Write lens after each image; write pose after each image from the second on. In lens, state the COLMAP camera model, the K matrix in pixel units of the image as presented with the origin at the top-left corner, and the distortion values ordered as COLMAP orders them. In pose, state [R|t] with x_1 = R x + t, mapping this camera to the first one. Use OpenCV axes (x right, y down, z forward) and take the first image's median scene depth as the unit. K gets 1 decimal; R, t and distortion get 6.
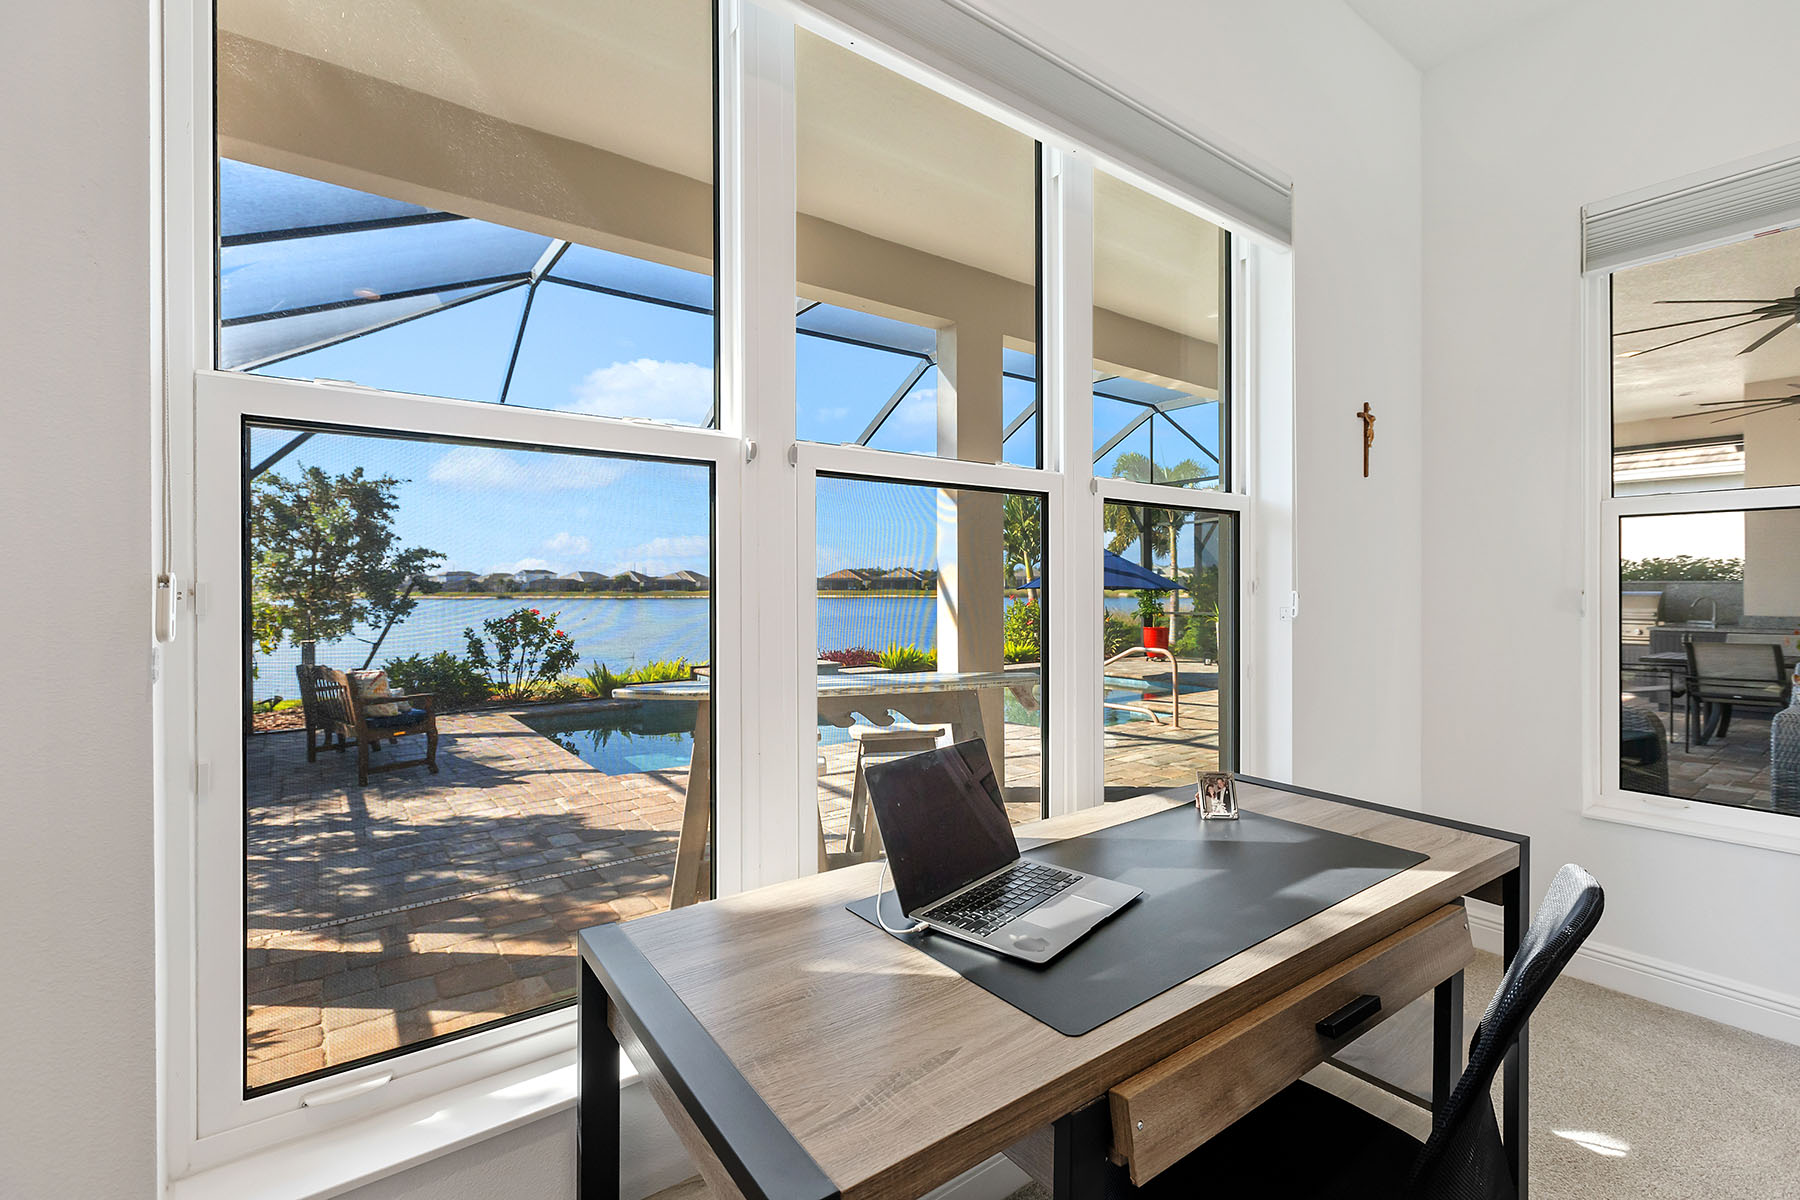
lens RADIAL K [[800.3, 0, 907.5], [0, 800.3, 589.8], [0, 0, 1]] dist [0.001168, 0.000071]
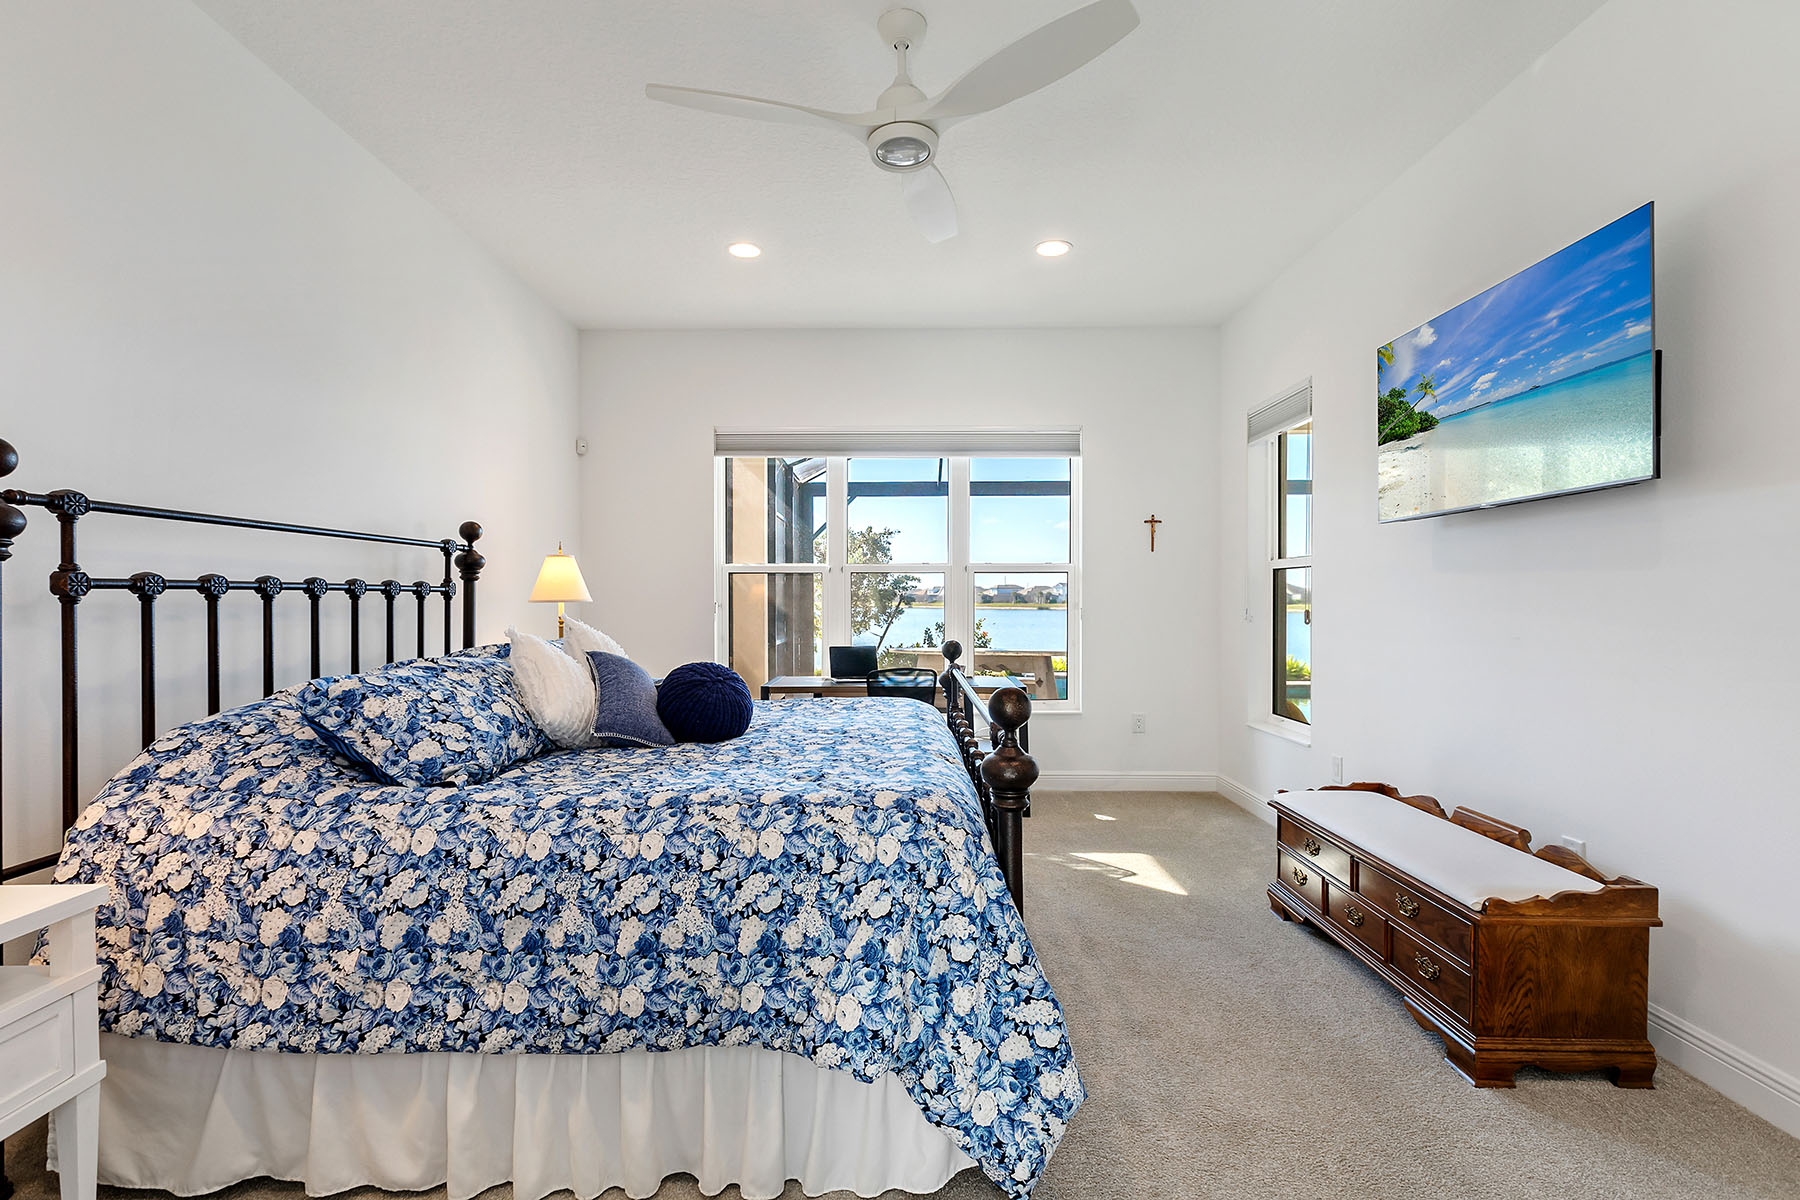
lens RADIAL K [[800.3, 0, 907.5], [0, 800.3, 589.8], [0, 0, 1]] dist [0.001168, 0.000071]
pose [[0.808110, -0.008353, -0.588973, 0.294152], [-0.000719, 0.999885, -0.015168, -0.000721], [0.589032, 0.012681, 0.808011, -0.229887]]
